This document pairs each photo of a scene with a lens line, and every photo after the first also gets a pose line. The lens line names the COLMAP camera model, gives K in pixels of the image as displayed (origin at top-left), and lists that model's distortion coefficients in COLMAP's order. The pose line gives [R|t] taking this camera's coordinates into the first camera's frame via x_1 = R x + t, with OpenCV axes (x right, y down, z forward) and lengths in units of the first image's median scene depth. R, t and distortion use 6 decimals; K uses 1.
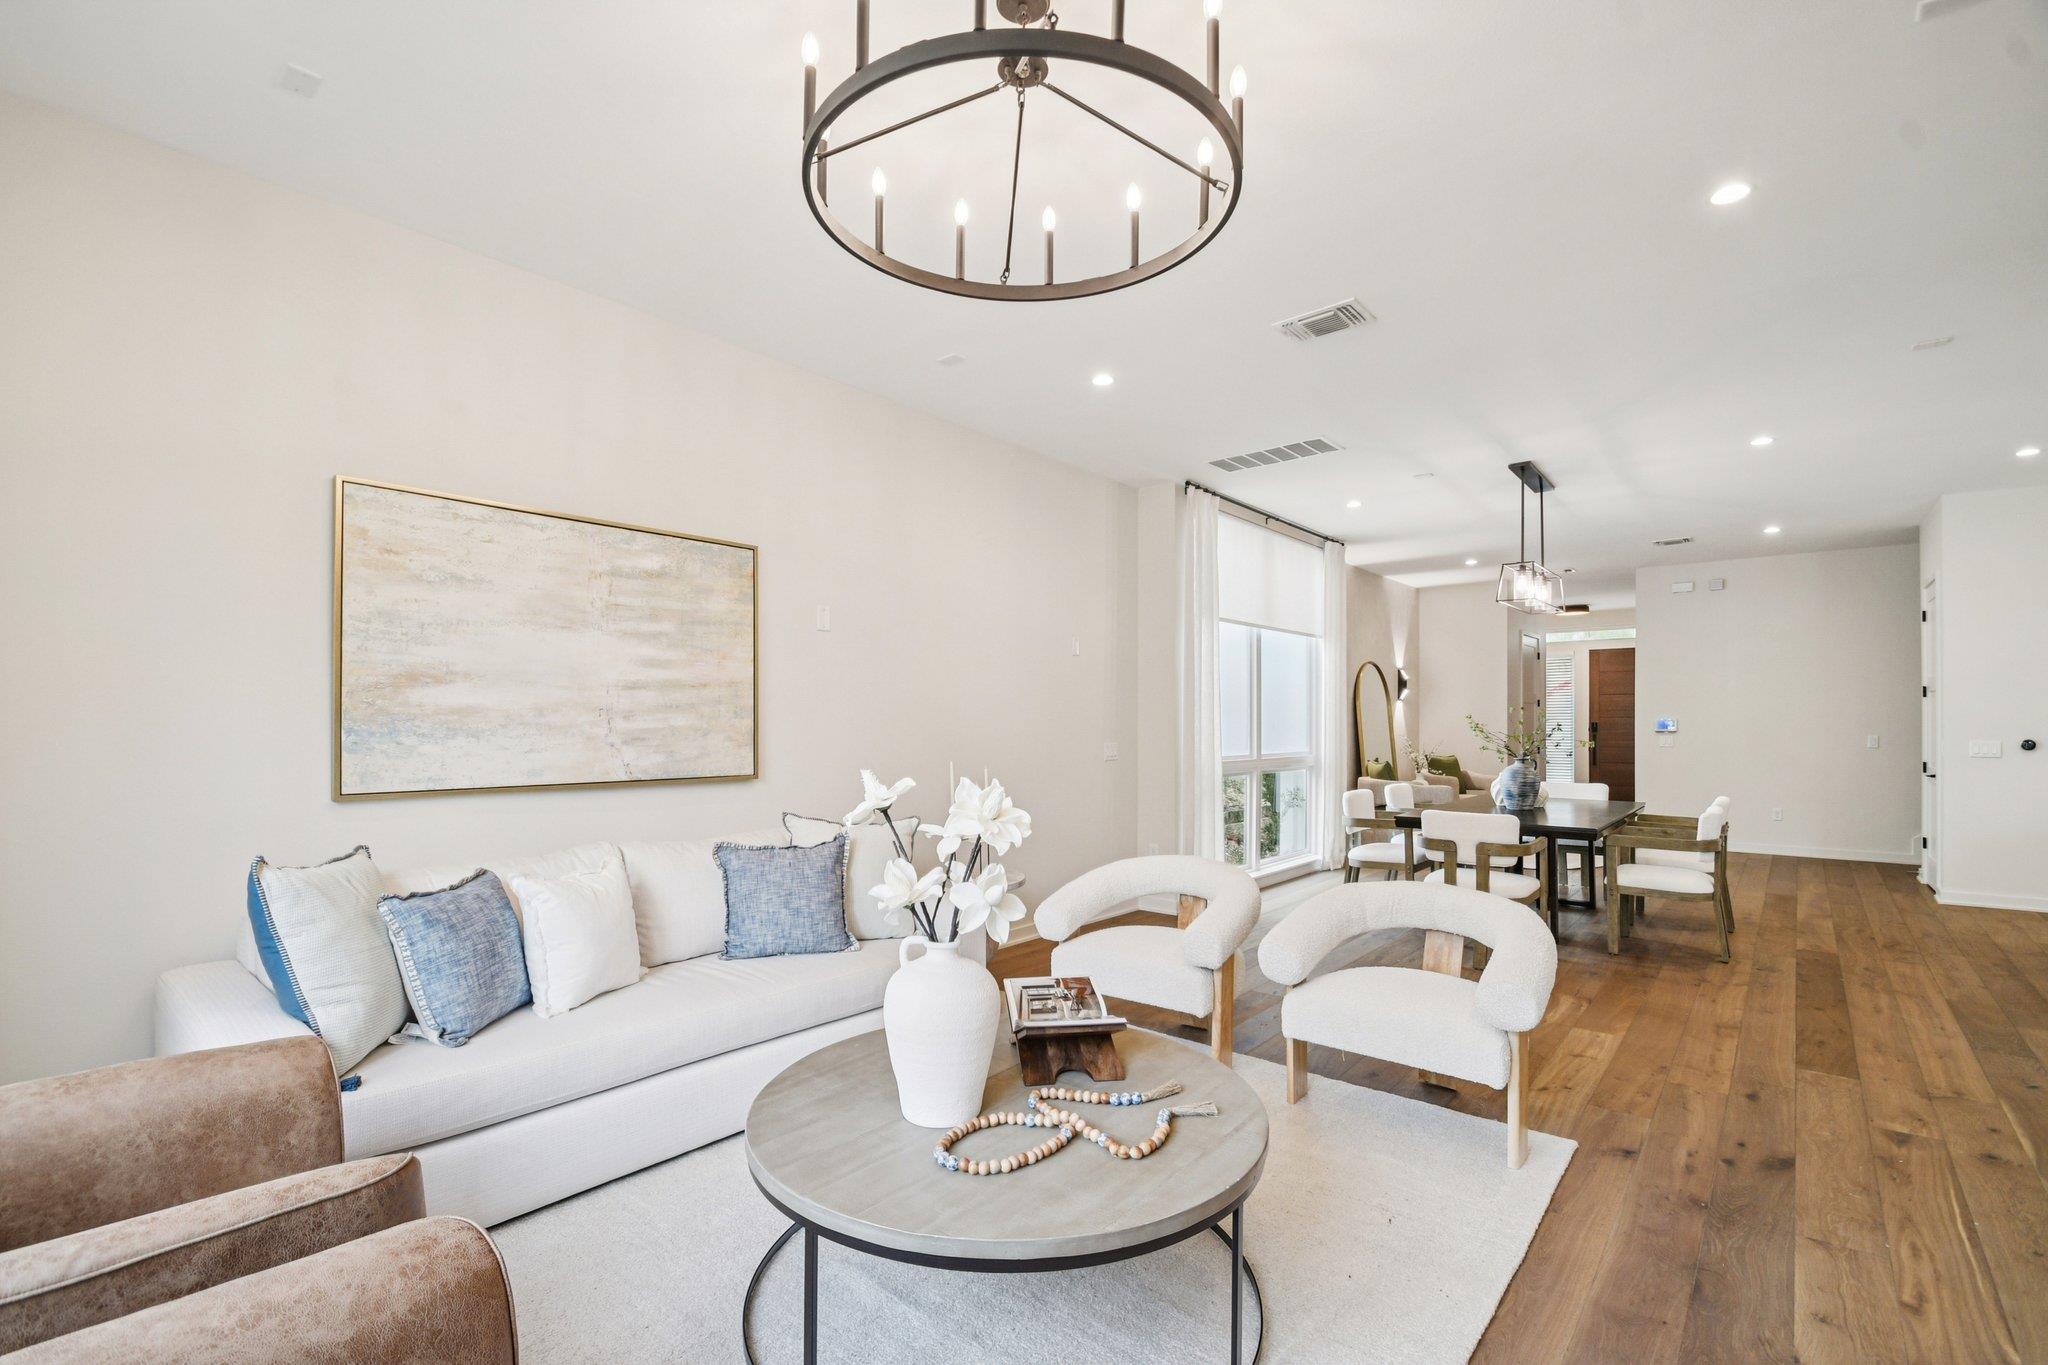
lens RADIAL K [[908.7, 0, 1025.0], [0, 908.7, 713.1], [0, 0, 1]] dist [-0.010843, -0.000337]
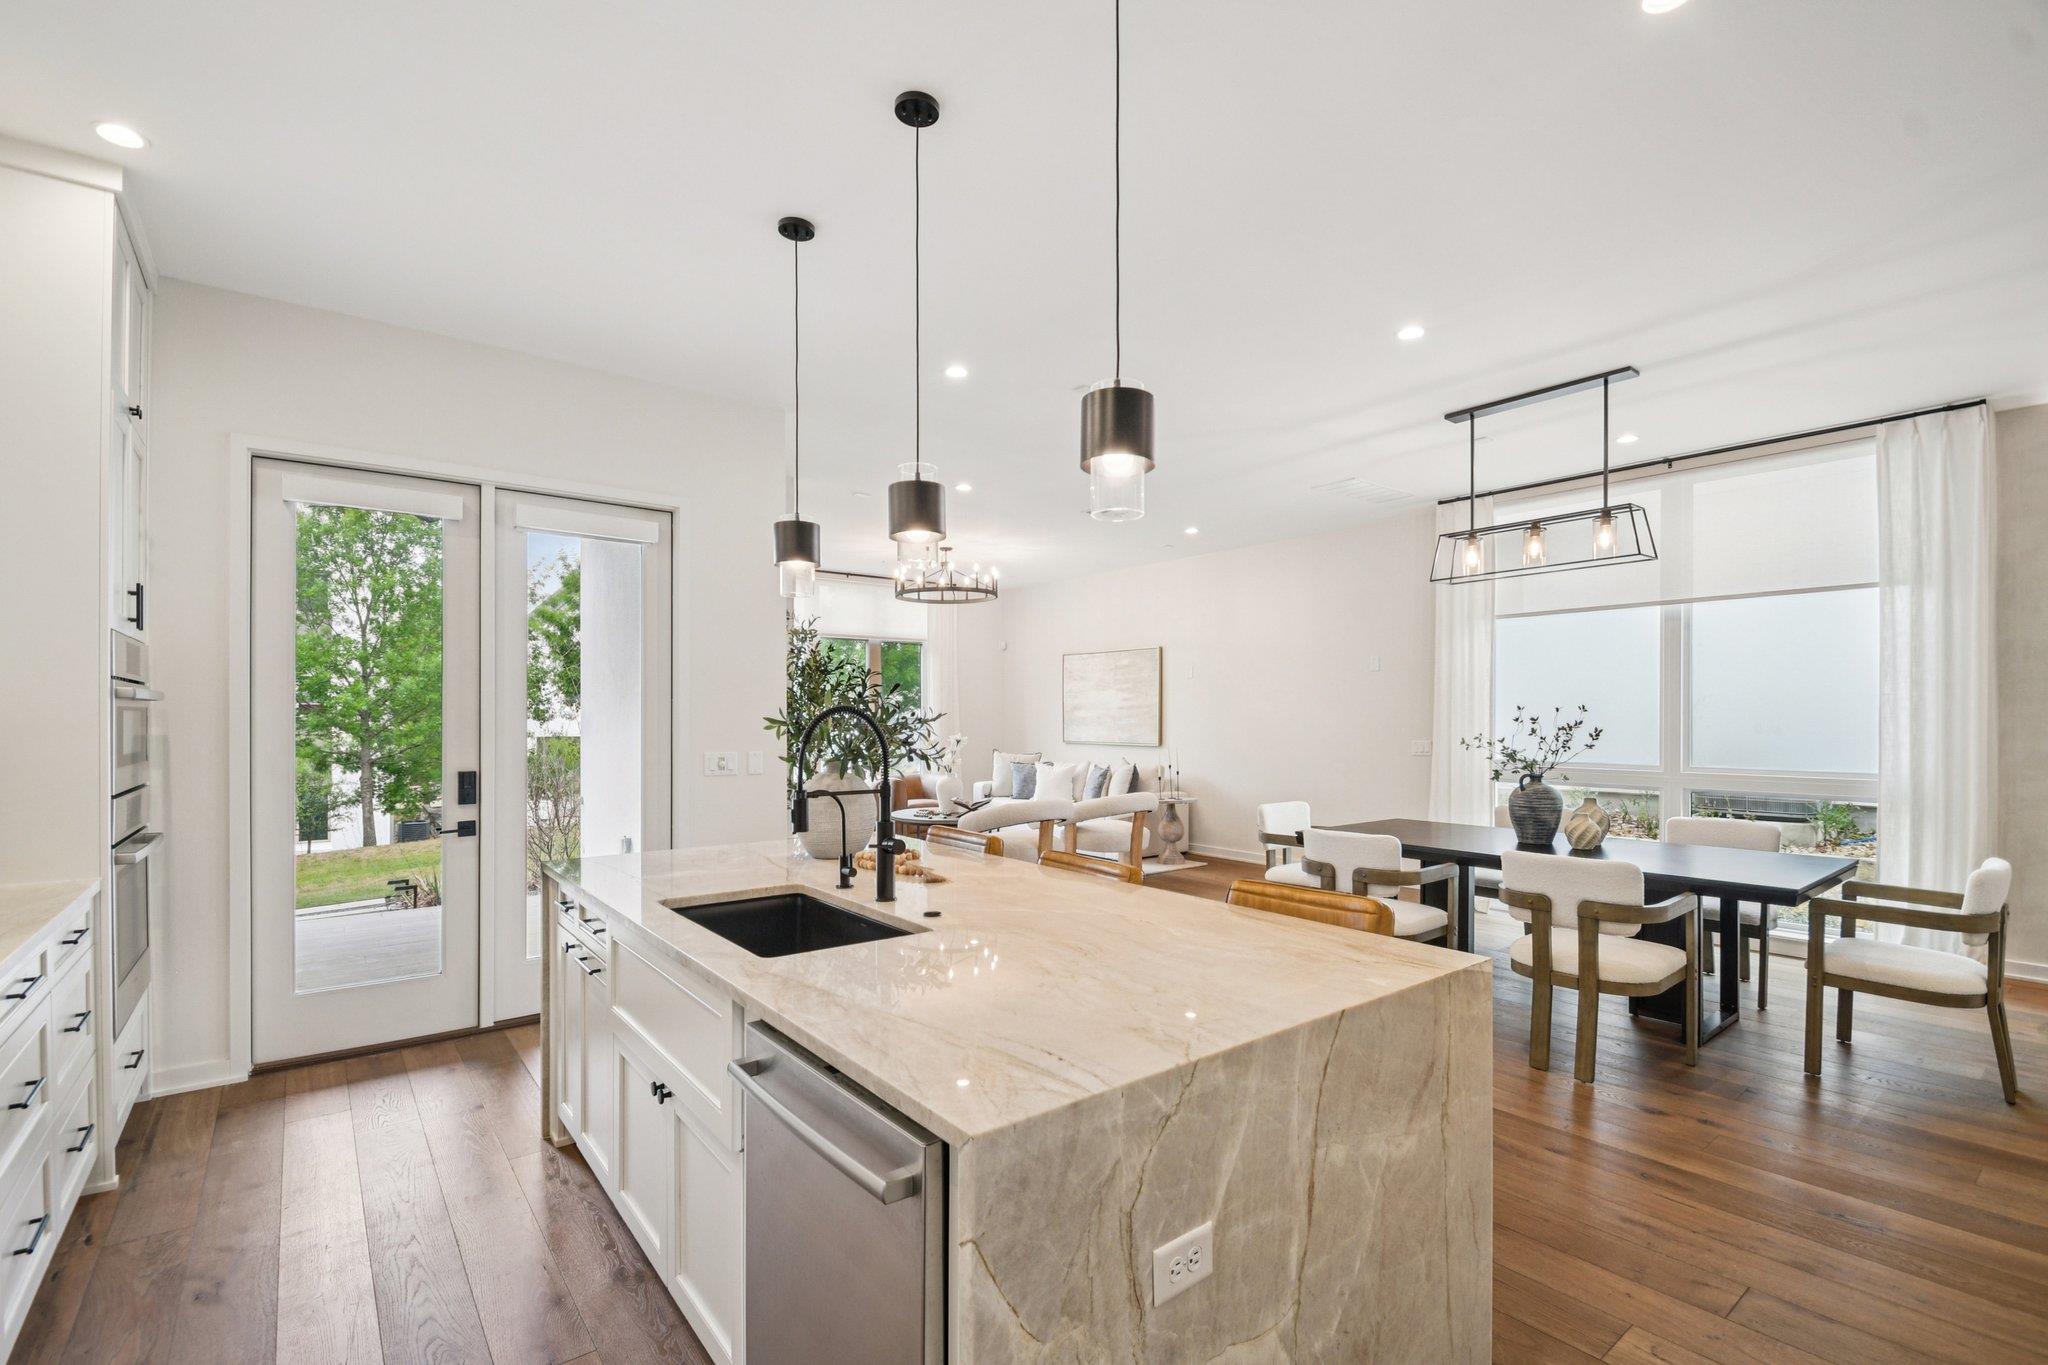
lens RADIAL K [[908.7, 0, 1025.0], [0, 908.7, 713.1], [0, 0, 1]] dist [-0.010843, -0.000337]
pose [[-0.185995, -0.001562, -0.982550, 2.348204], [0.004575, 0.999987, -0.002455, -0.011027], [0.982540, -0.004951, -0.185985, 1.251224]]
